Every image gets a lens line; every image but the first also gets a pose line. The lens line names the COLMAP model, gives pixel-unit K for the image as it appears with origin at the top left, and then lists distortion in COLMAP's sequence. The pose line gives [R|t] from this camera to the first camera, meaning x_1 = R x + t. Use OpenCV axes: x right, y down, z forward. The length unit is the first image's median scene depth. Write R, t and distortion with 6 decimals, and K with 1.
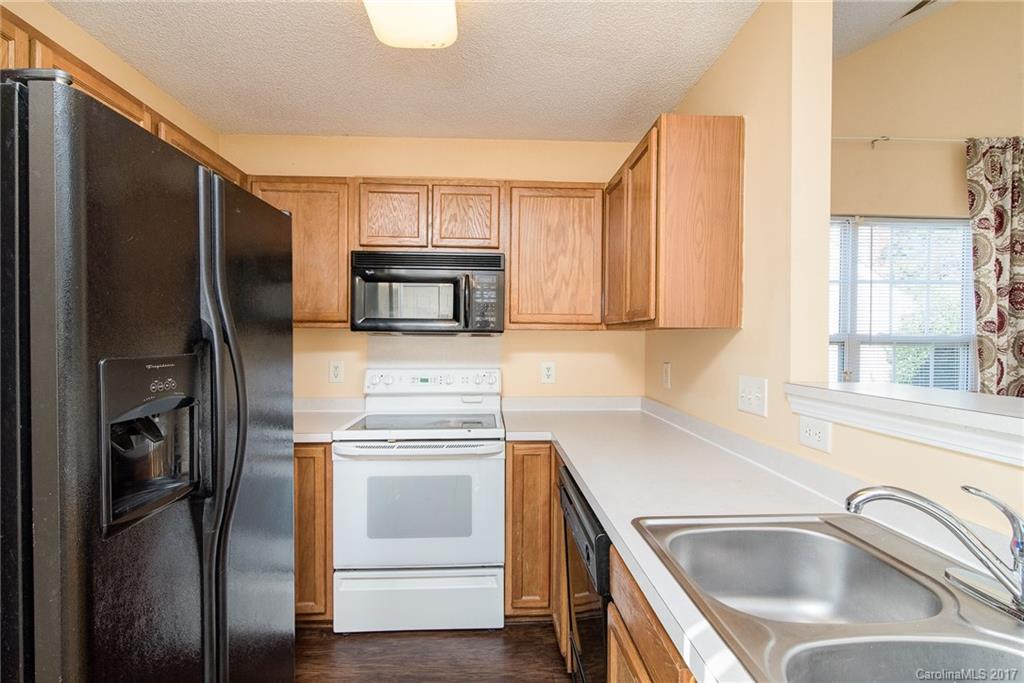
lens RADIAL K [[471.1, 0, 503.0], [0, 471.1, 343.7], [0, 0, 1]] dist [-0.002515, 0.000077]
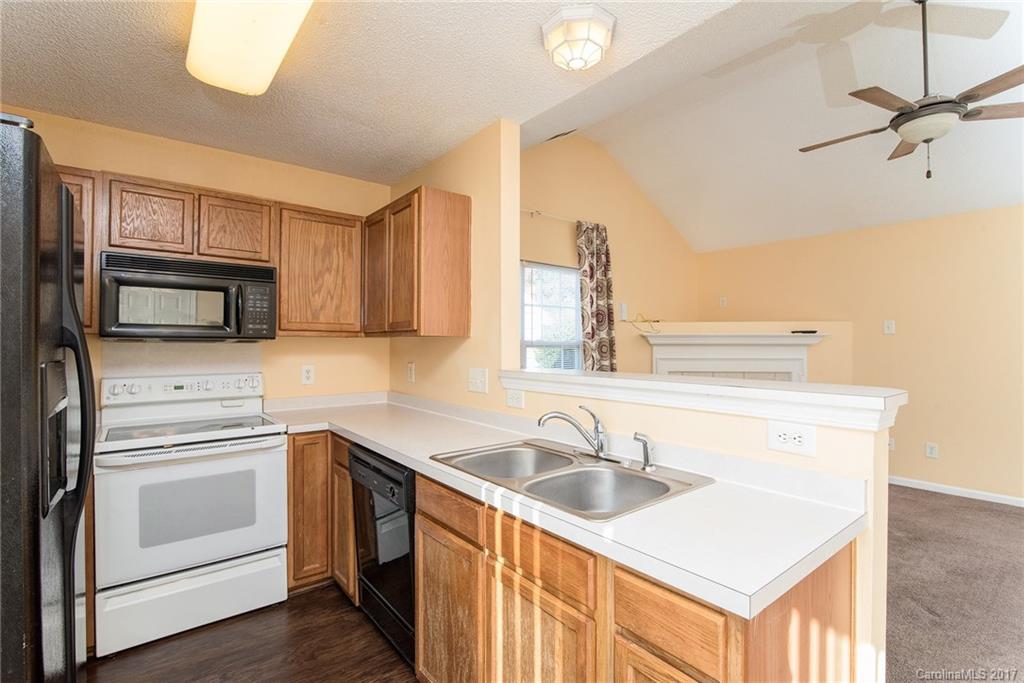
lens RADIAL K [[475.2, 0, 507.4], [0, 475.2, 343.1], [0, 0, 1]] dist [-0.020667, -0.000104]
pose [[0.806768, -0.003761, 0.590856, -0.212497], [0.011629, 0.999887, -0.009513, 0.003133], [-0.590754, 0.014546, 0.806721, -0.211432]]
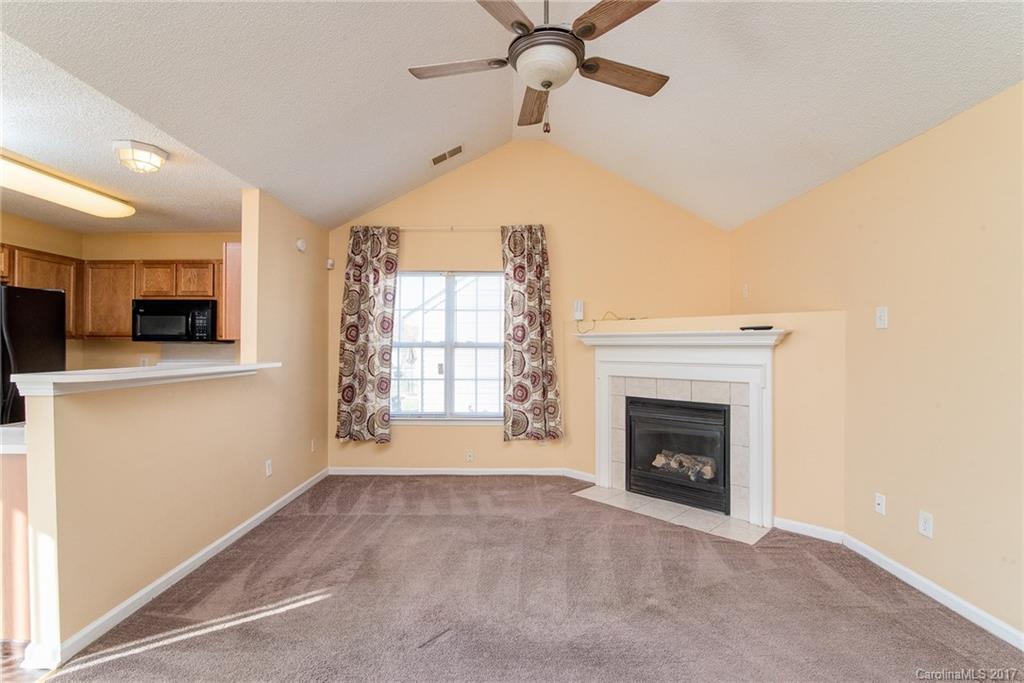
lens RADIAL K [[475.2, 0, 507.4], [0, 475.2, 343.1], [0, 0, 1]] dist [-0.020667, -0.000104]
pose [[0.999055, -0.004152, -0.043263, 1.249920], [0.003221, 0.999762, -0.021578, 0.026432], [0.043342, 0.021419, 0.998831, -0.814265]]
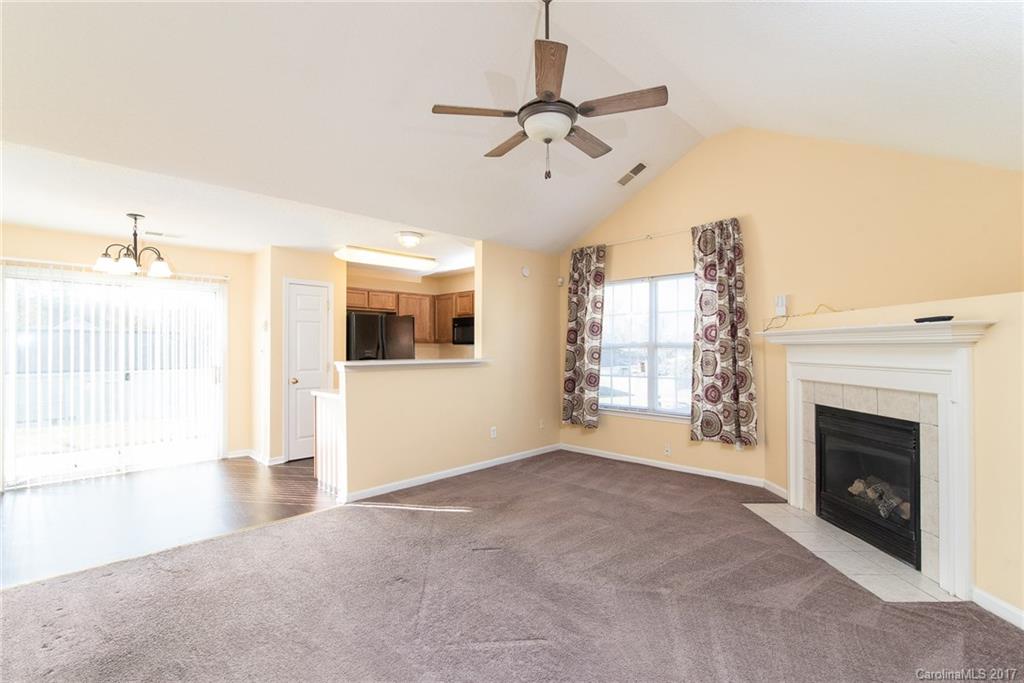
lens RADIAL K [[471.3, 0, 503.7], [0, 471.3, 344.7], [0, 0, 1]] dist [-0.000596, 0.000035]
pose [[0.674517, -0.012923, -0.738147, 2.064033], [-0.002982, 0.999791, -0.020229, 0.032509], [0.738254, 0.015846, 0.674337, -0.762880]]
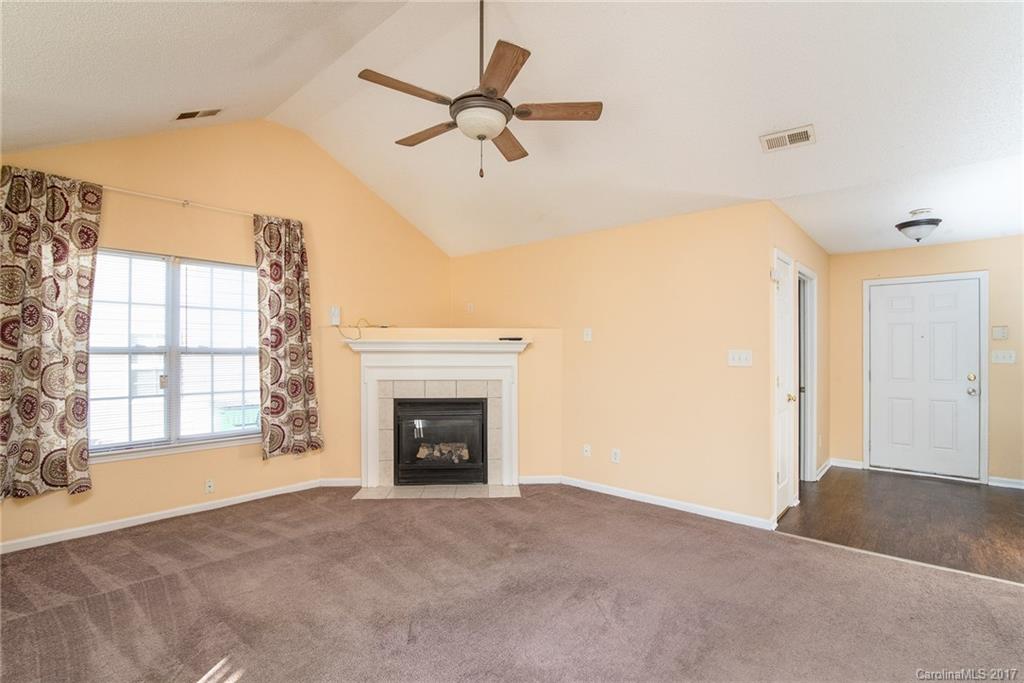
lens RADIAL K [[485.6, 0, 522.0], [0, 485.6, 350.4], [0, 0, 1]] dist [-0.018741, 0.000196]
pose [[0.683113, -0.003014, 0.730307, 0.527497], [0.012601, 0.999891, -0.007659, 0.015172], [-0.730204, 0.014434, 0.683077, -0.741700]]
